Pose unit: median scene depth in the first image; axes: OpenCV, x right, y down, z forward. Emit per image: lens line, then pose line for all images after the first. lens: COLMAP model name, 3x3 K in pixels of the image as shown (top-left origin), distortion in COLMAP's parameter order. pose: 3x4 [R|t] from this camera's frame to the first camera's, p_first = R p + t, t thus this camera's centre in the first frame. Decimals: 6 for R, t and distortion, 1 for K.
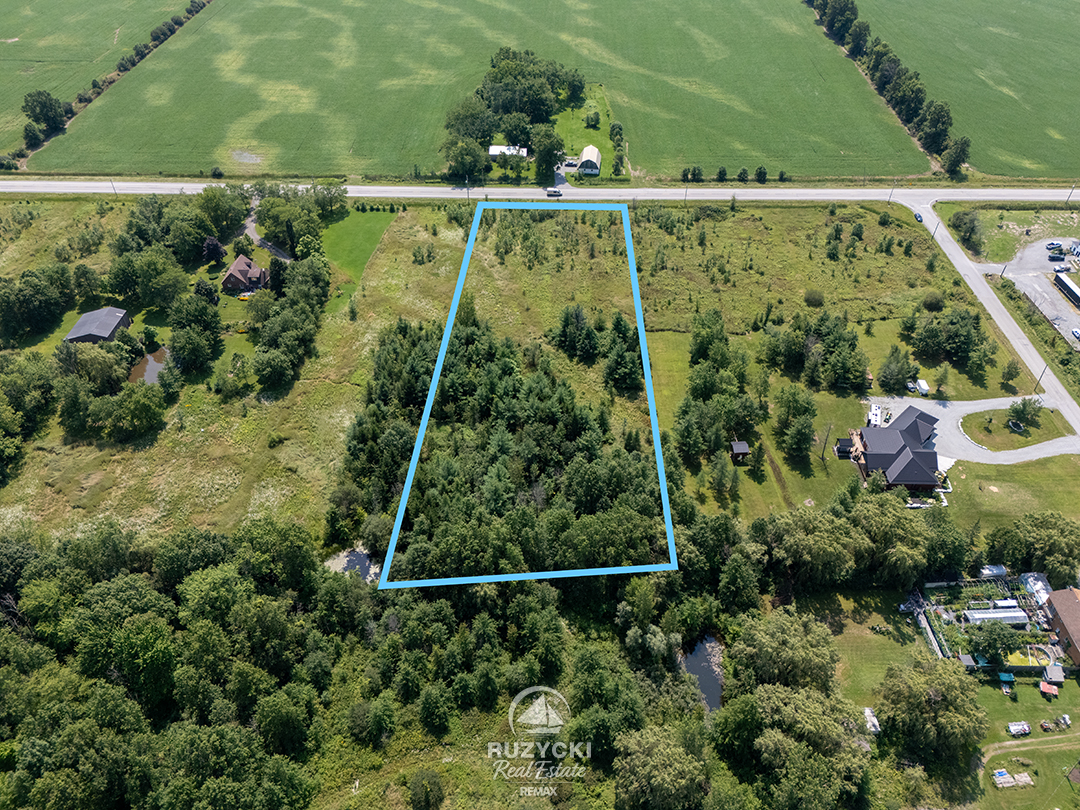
lens RADIAL K [[791.0, 0, 540.0], [0, 791.0, 405.0], [0, 0, 1]] dist [0.074184, -0.073869]
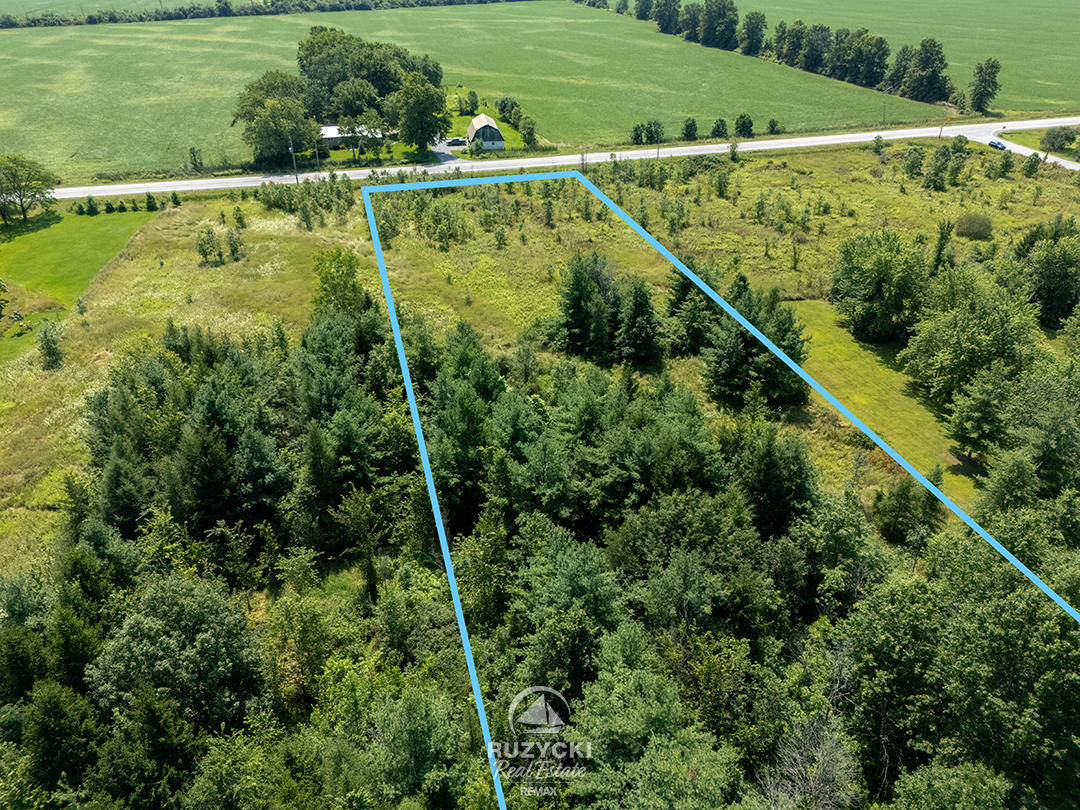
lens RADIAL K [[801.7, 0, 540.0], [0, 801.7, 405.0], [0, 0, 1]] dist [0.028779, -0.005408]
pose [[0.965307, -0.140557, 0.220059, -0.087059], [0.179772, 0.968963, -0.169683, 0.025235], [-0.189379, 0.203357, 0.960615, 0.551471]]
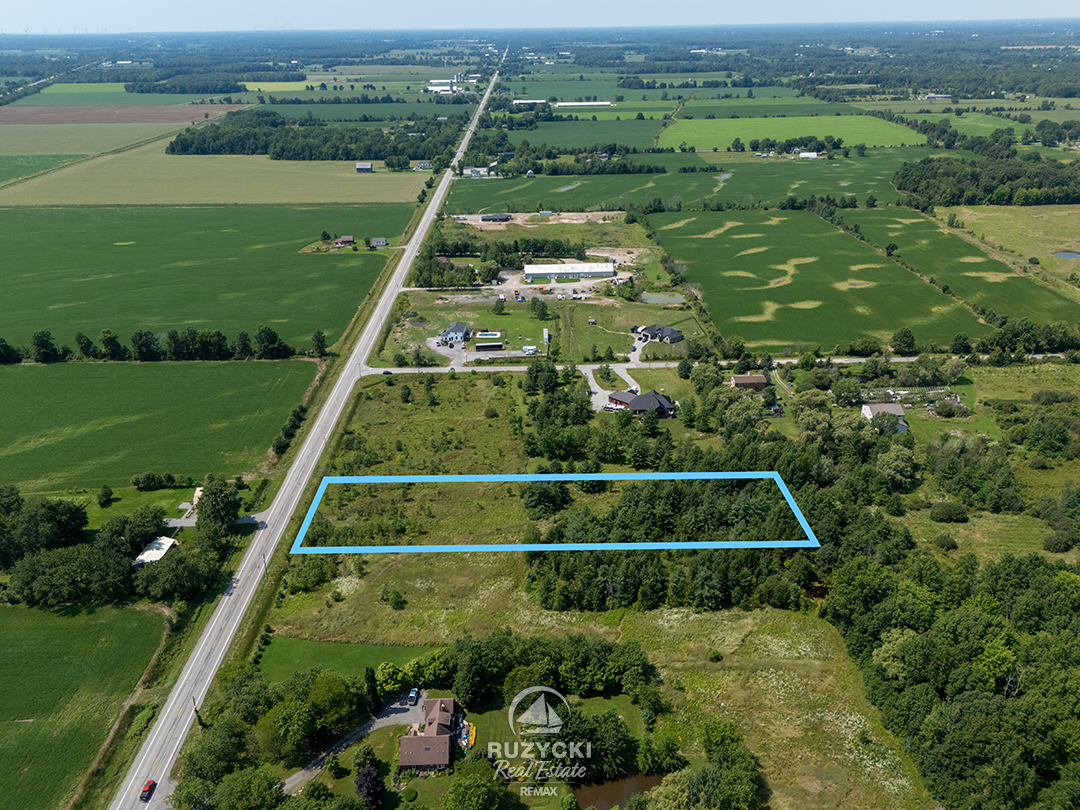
lens RADIAL K [[791.0, 0, 540.0], [0, 791.0, 405.0], [0, 0, 1]] dist [0.074184, -0.073869]
pose [[-0.033505, -0.430613, 0.901915, -0.939365], [0.668931, 0.660825, 0.340356, -0.573880], [-0.742569, 0.614722, 0.265909, 0.557641]]
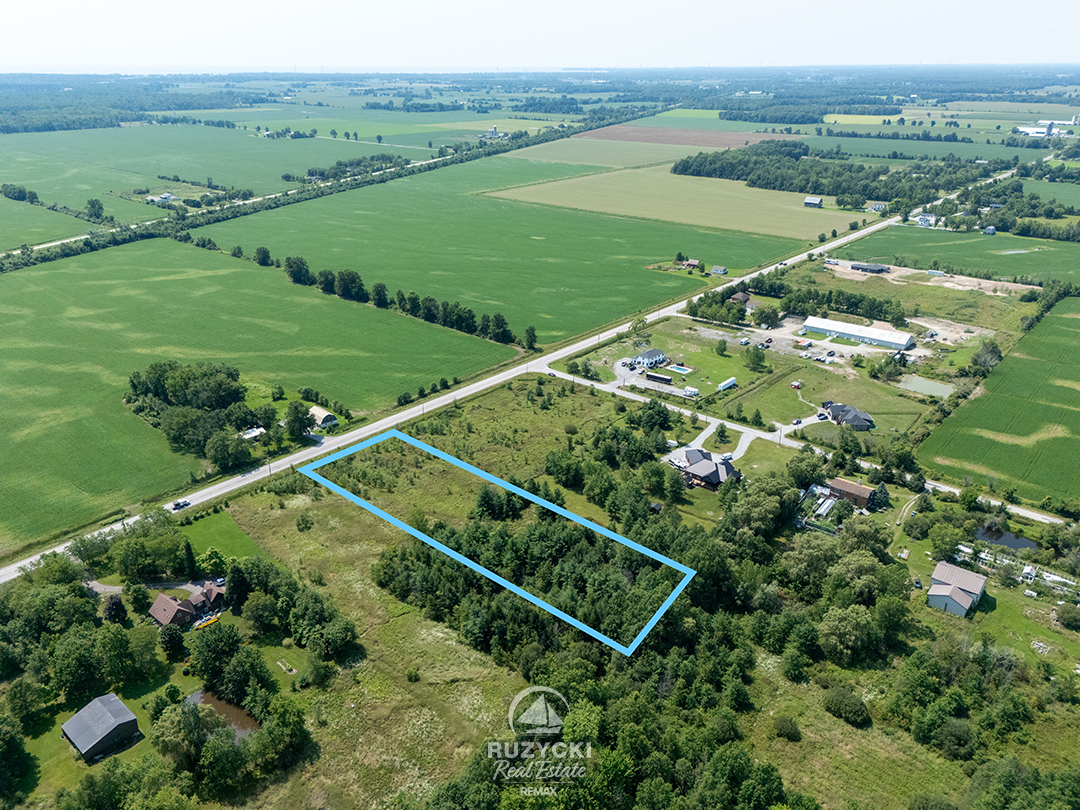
lens RADIAL K [[791.0, 0, 540.0], [0, 791.0, 405.0], [0, 0, 1]] dist [0.074184, -0.073869]
pose [[0.642969, -0.303737, 0.703089, -0.714024], [0.507265, 0.856670, -0.093805, -0.066590], [-0.573823, 0.416966, 0.704888, -0.014078]]
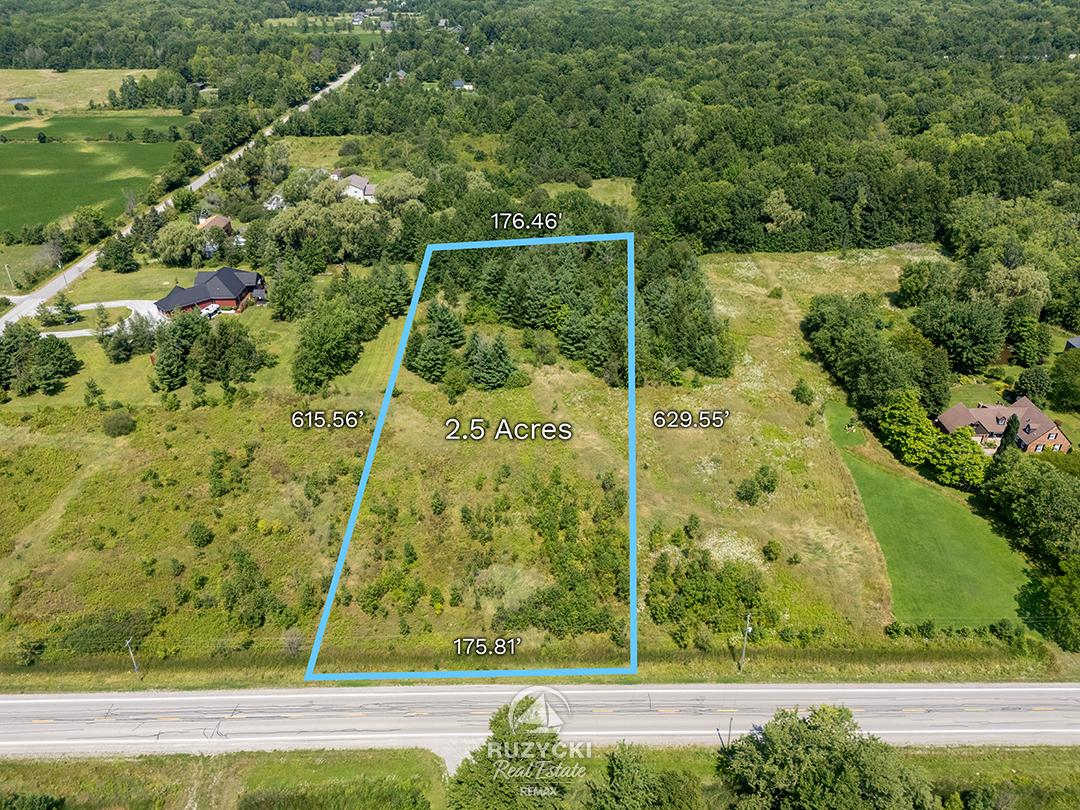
lens RADIAL K [[791.0, 0, 540.0], [0, 791.0, 405.0], [0, 0, 1]] dist [0.074184, -0.073869]
pose [[-0.999766, 0.021057, -0.005034, -0.000929], [0.001844, 0.314484, 0.949261, -0.774937], [0.021572, 0.949029, -0.314449, 1.215687]]
